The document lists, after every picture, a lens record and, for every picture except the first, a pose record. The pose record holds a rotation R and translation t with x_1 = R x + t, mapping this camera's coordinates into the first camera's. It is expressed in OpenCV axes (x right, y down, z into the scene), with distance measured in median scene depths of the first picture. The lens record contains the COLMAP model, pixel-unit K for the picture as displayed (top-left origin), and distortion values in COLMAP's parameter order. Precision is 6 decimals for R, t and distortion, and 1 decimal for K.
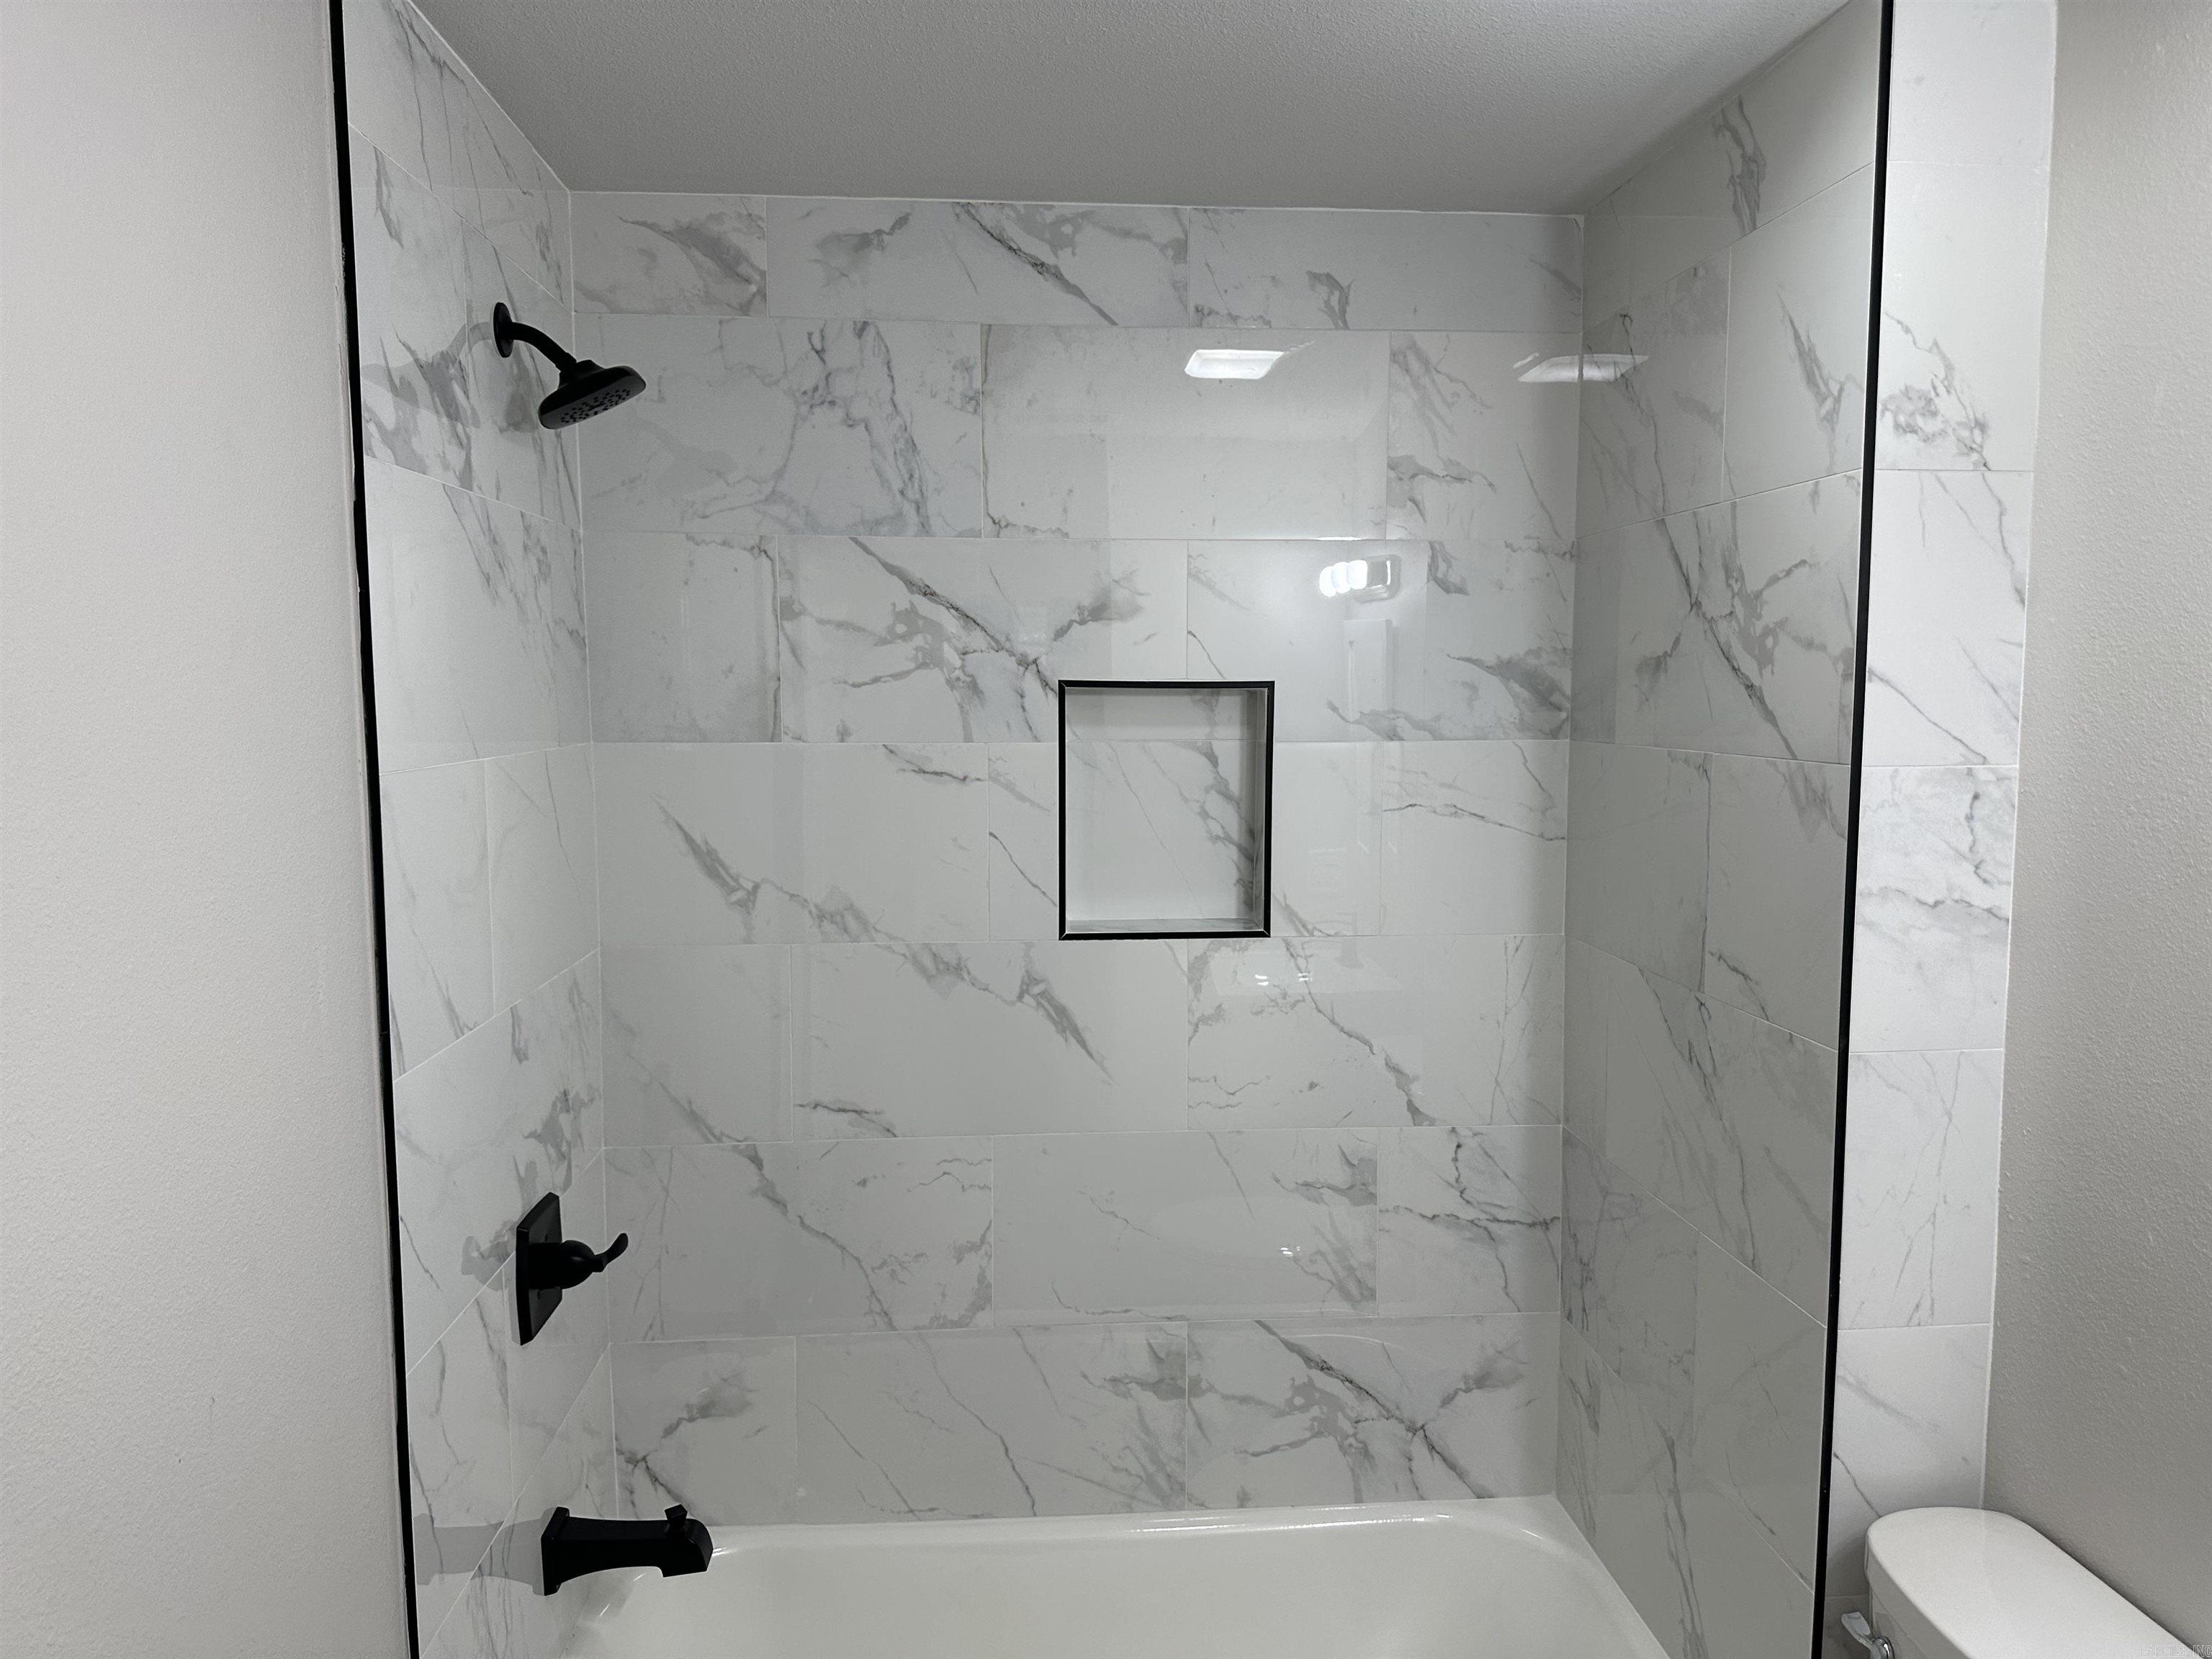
lens RADIAL K [[1545.8, 0, 1119.5], [0, 1545.8, 838.7], [0, 0, 1]] dist [0.164117, -0.300891]
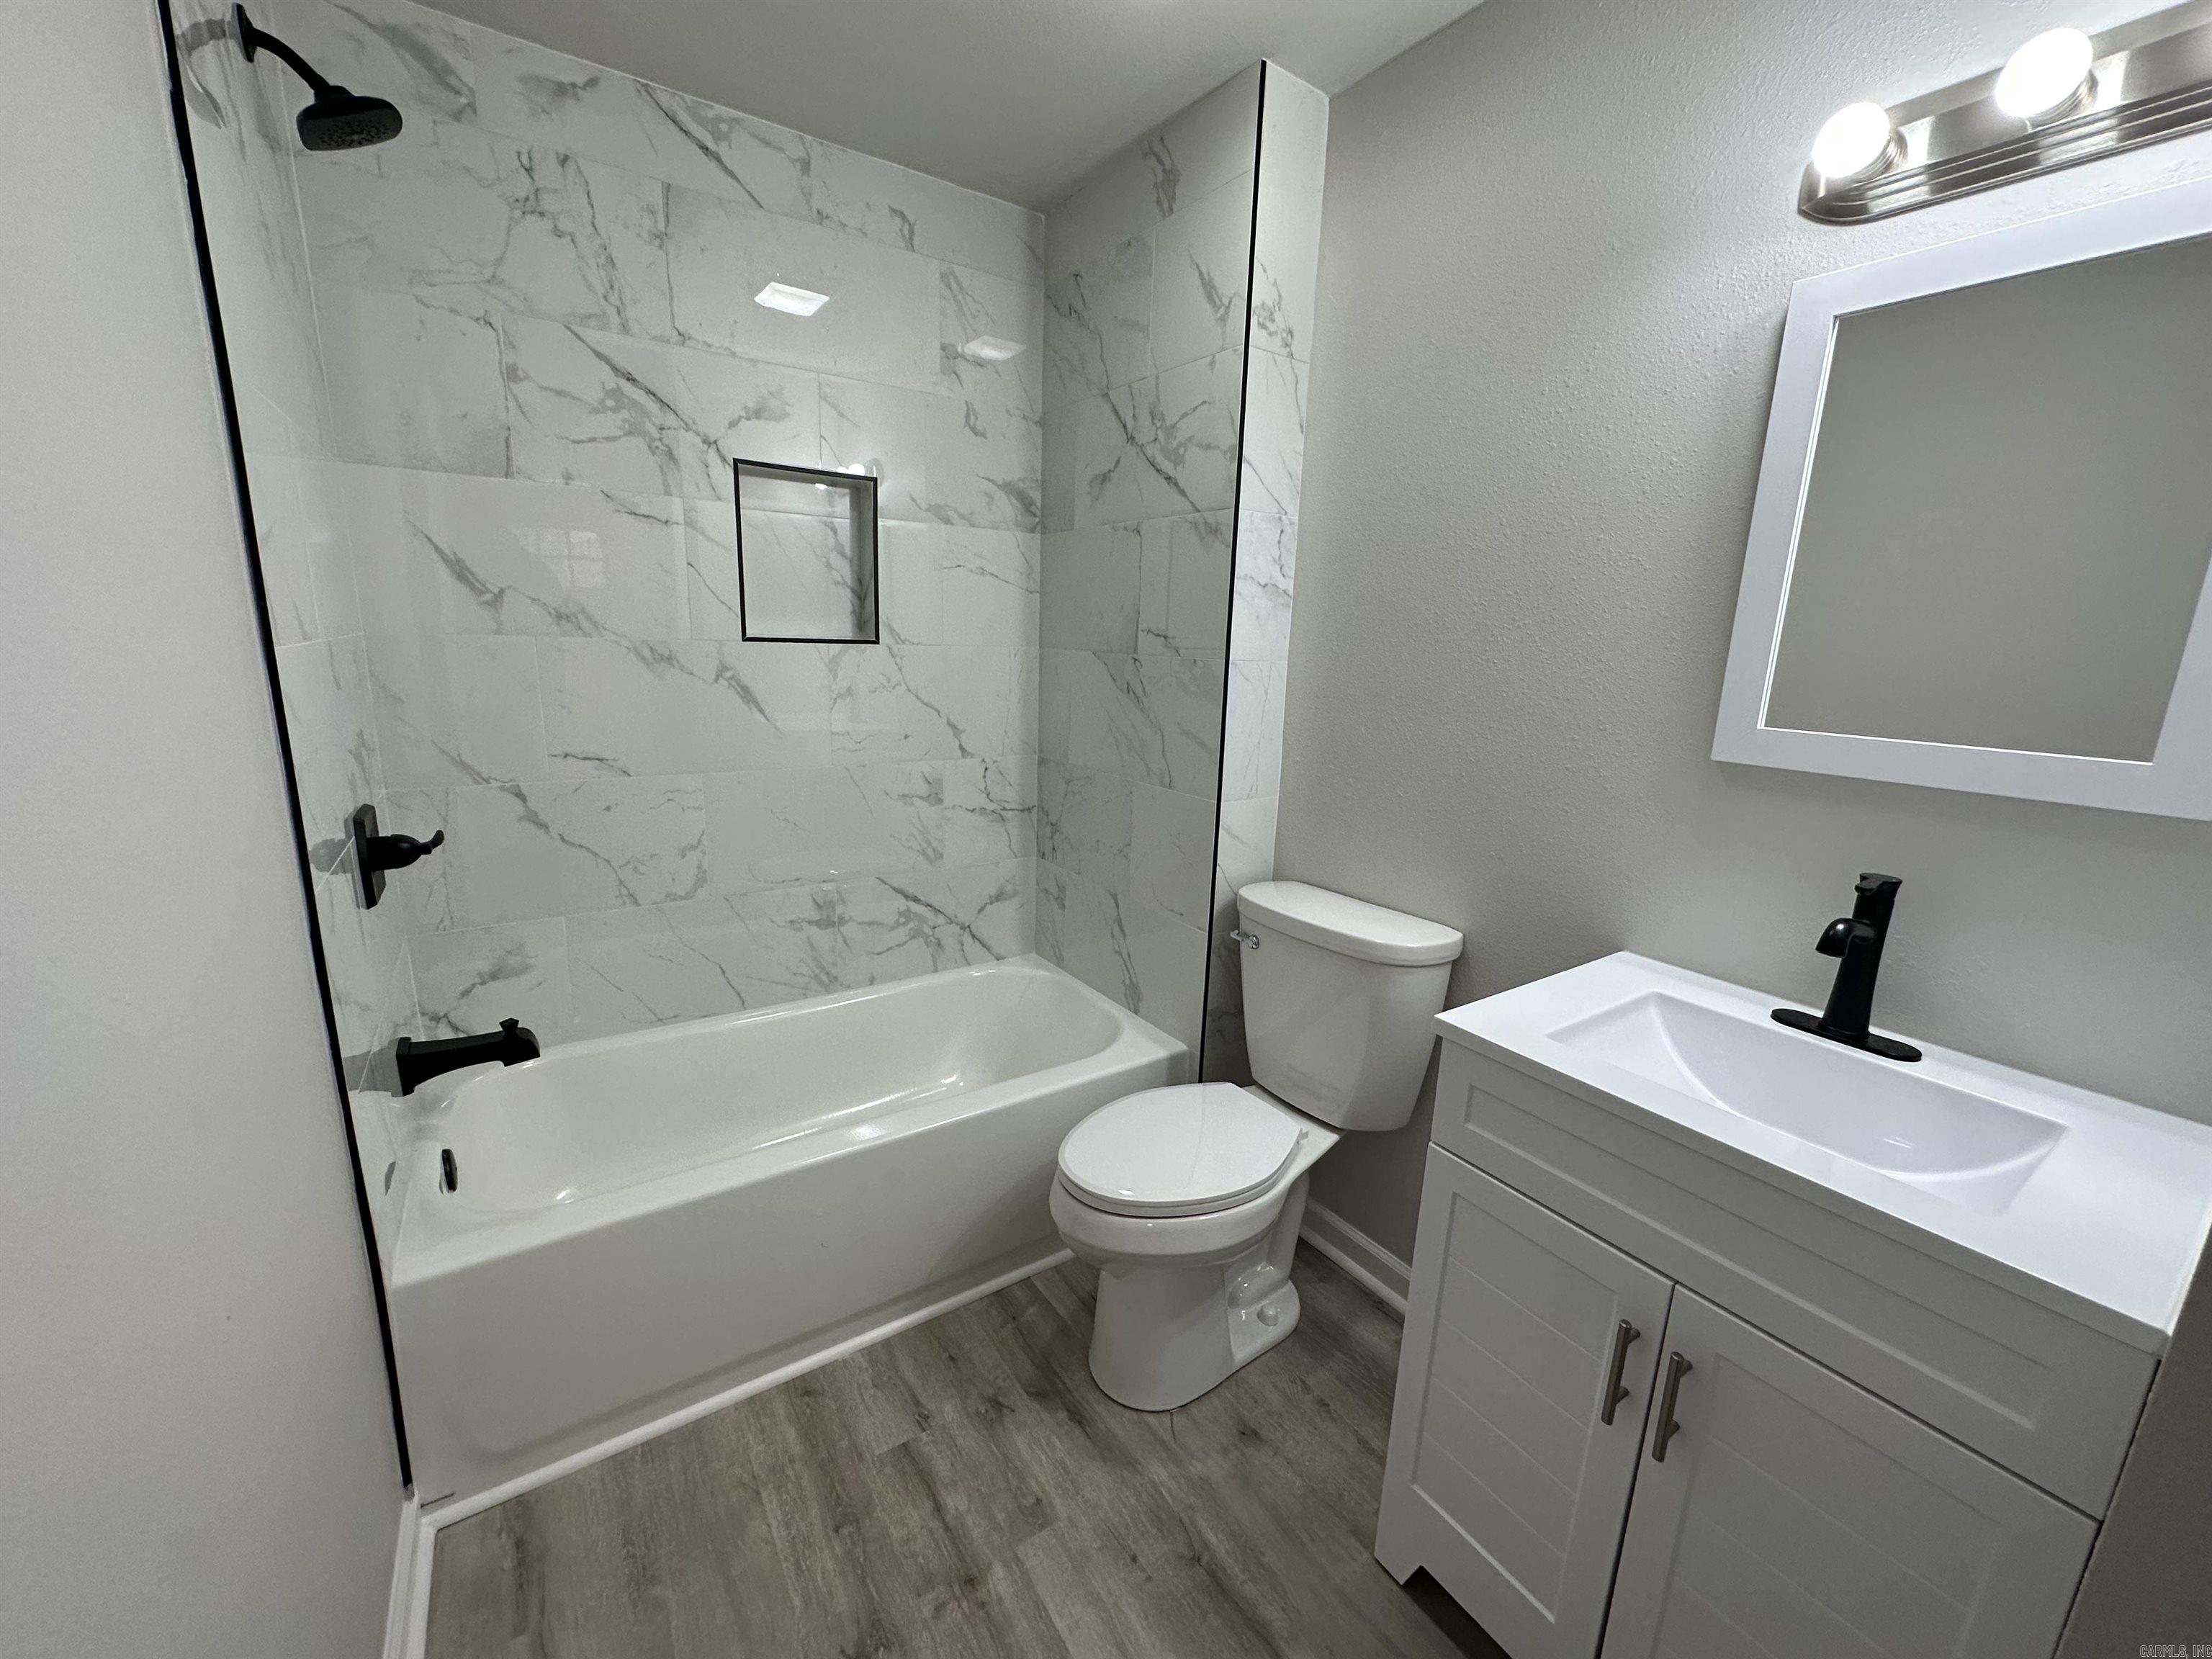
lens RADIAL K [[880.9, 0, 1104.0], [0, 880.9, 825.8], [0, 0, 1]] dist [-0.002542, 0.000163]
pose [[0.870705, -0.076686, 0.485791, -0.166901], [0.014683, 0.991382, 0.130180, 0.141497], [-0.491587, -0.106216, 0.864327, 0.070026]]
